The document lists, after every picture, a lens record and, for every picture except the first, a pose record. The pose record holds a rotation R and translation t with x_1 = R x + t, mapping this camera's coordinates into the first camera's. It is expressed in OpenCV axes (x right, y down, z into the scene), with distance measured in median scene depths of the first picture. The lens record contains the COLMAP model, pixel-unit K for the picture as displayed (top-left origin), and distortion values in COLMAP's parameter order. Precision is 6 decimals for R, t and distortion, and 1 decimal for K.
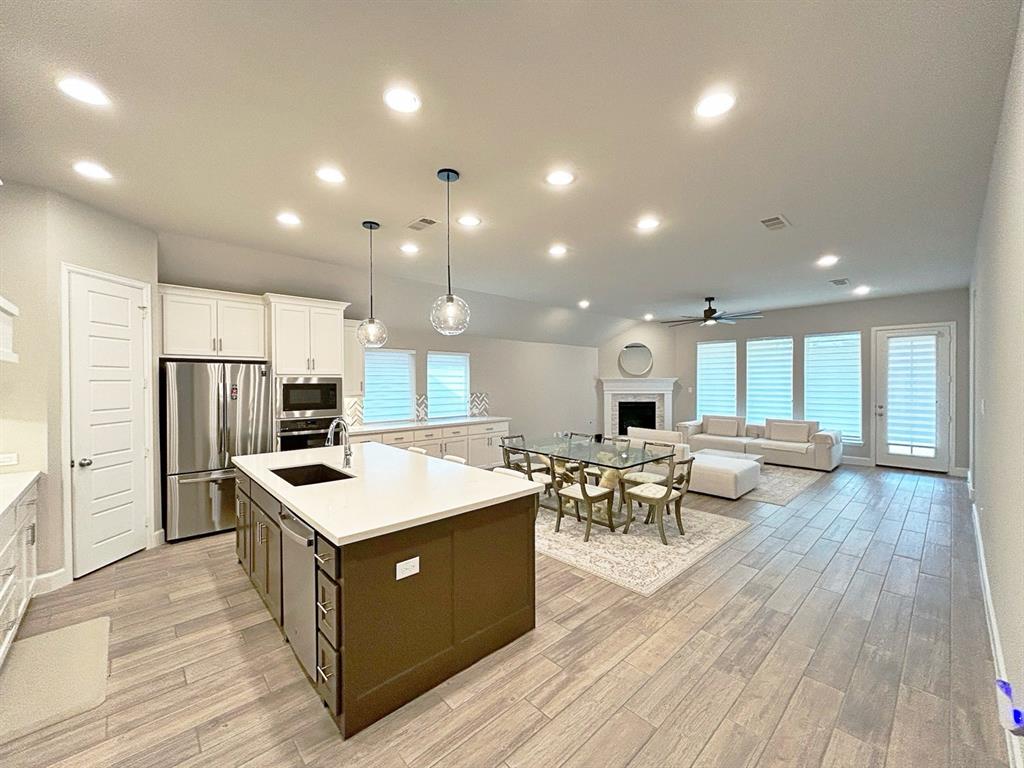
lens RADIAL K [[410.7, 0, 511.6], [0, 410.7, 384.9], [0, 0, 1]] dist [-0.001353, 0.000934]
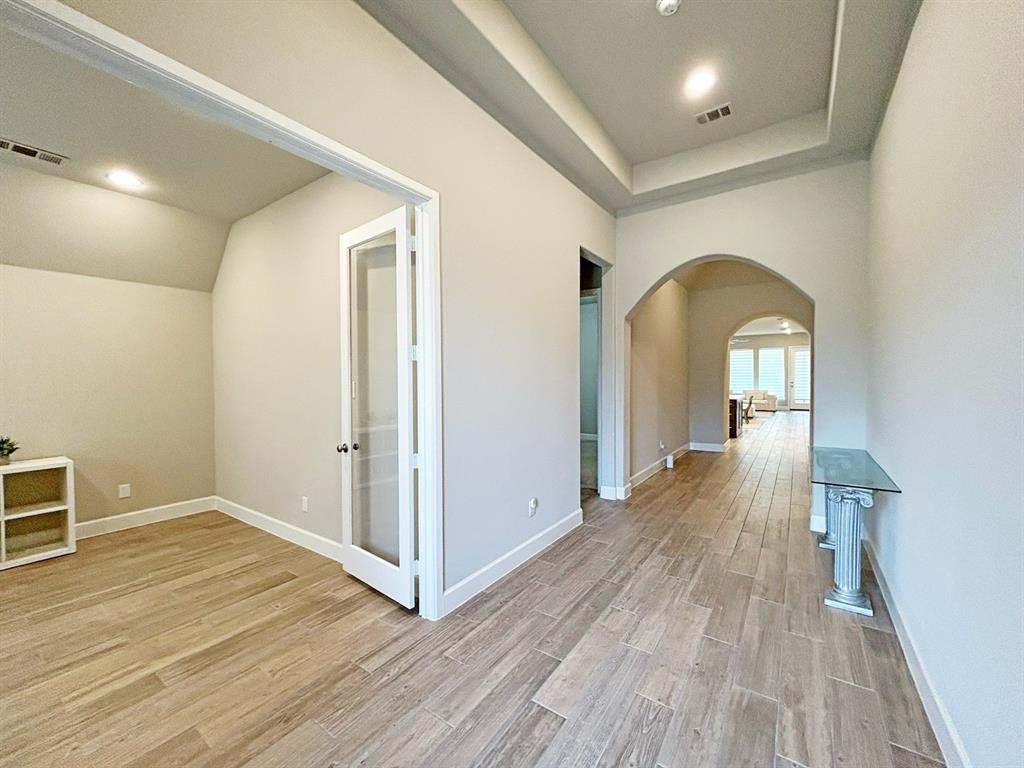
lens RADIAL K [[410.7, 0, 511.6], [0, 410.7, 384.9], [0, 0, 1]] dist [-0.001353, 0.000934]
pose [[0.977728, -0.006008, 0.209792, -1.590539], [0.003943, 0.999940, 0.010262, 0.045361], [-0.209841, -0.009206, 0.977692, -1.301815]]
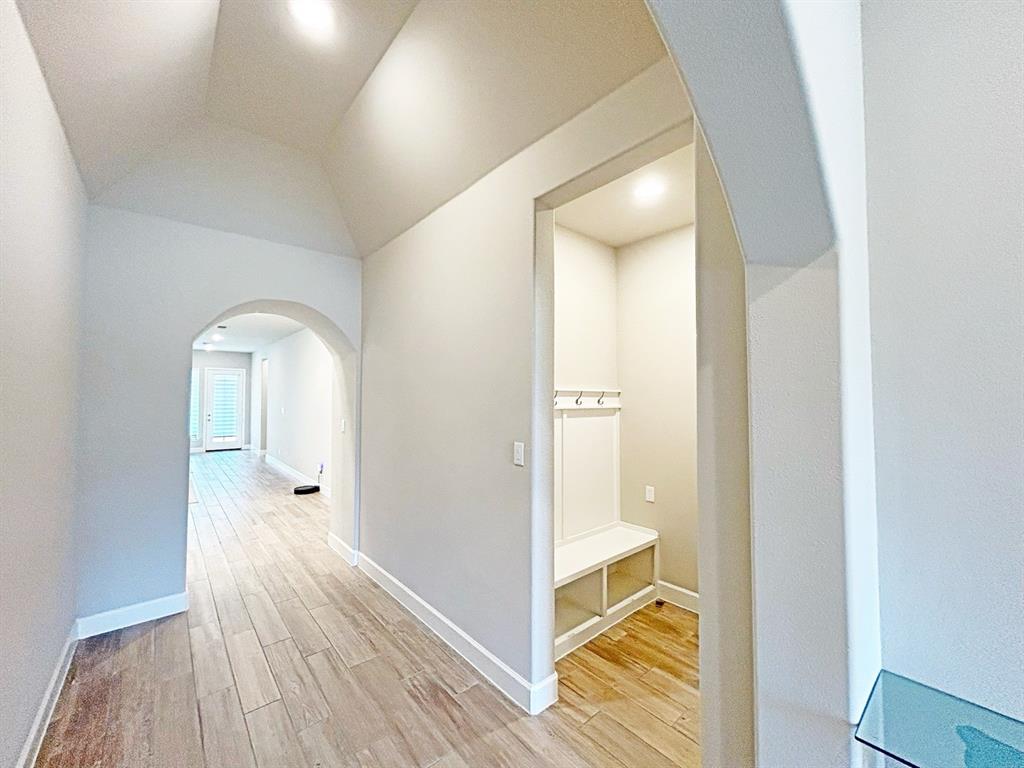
lens RADIAL K [[410.7, 0, 511.6], [0, 410.7, 384.9], [0, 0, 1]] dist [-0.001353, 0.000934]
pose [[0.041208, 0.034385, 0.998559, -1.090893], [0.011009, 0.999331, -0.034866, -0.010899], [-0.999090, 0.012430, 0.040802, -0.455073]]
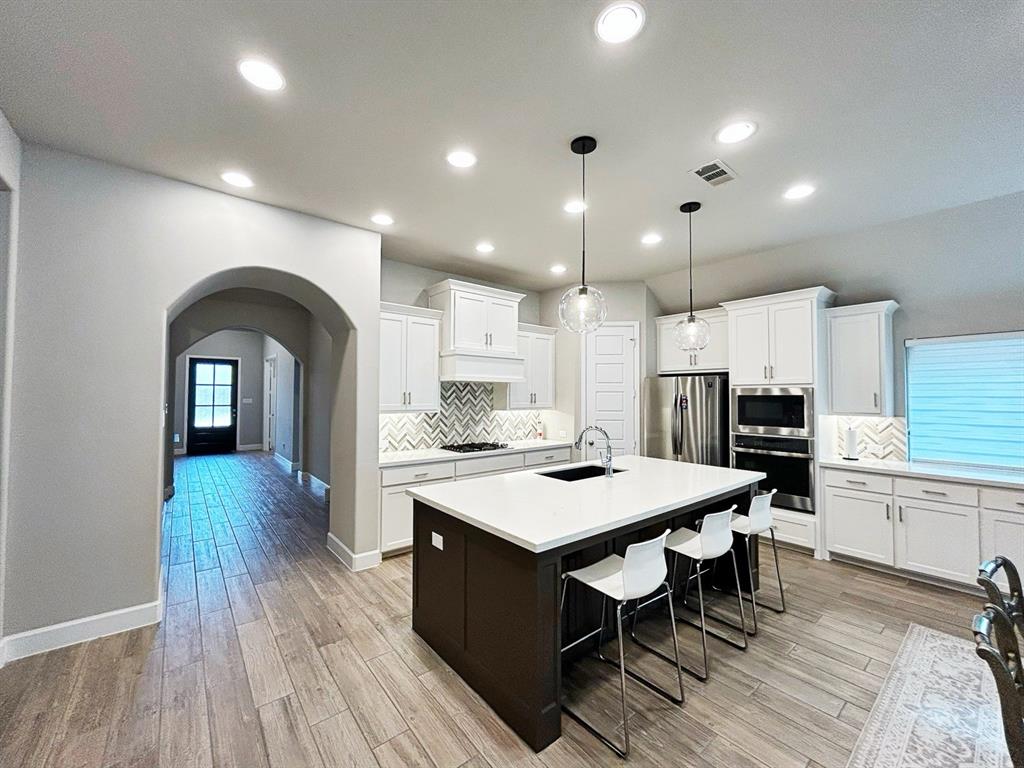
lens RADIAL K [[410.7, 0, 511.6], [0, 410.7, 384.9], [0, 0, 1]] dist [-0.001353, 0.000934]
pose [[-0.069370, -0.021943, -0.997350, 0.401183], [-0.013262, 0.999690, -0.021072, 0.000394], [0.997503, 0.011765, -0.069640, 0.537036]]
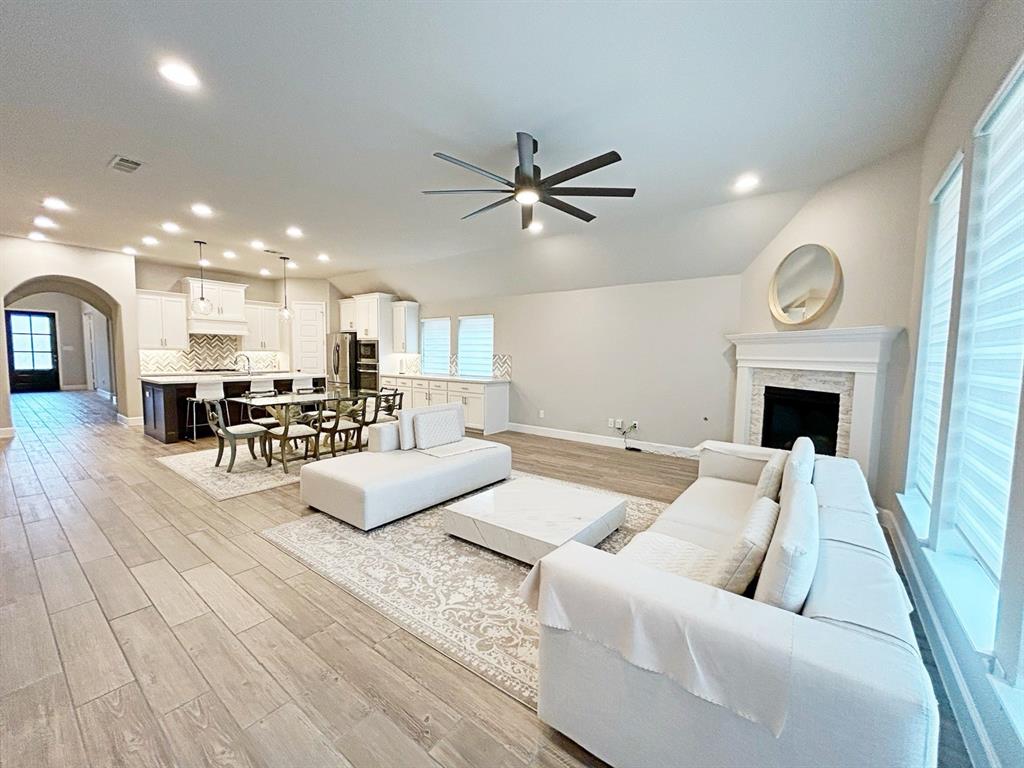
lens RADIAL K [[410.7, 0, 511.6], [0, 410.7, 384.9], [0, 0, 1]] dist [-0.001353, 0.000934]
pose [[0.165183, 0.078772, -0.983112, 1.380812], [-0.024376, 0.996827, 0.075775, 0.025543], [0.985962, 0.011448, 0.166579, 1.343735]]
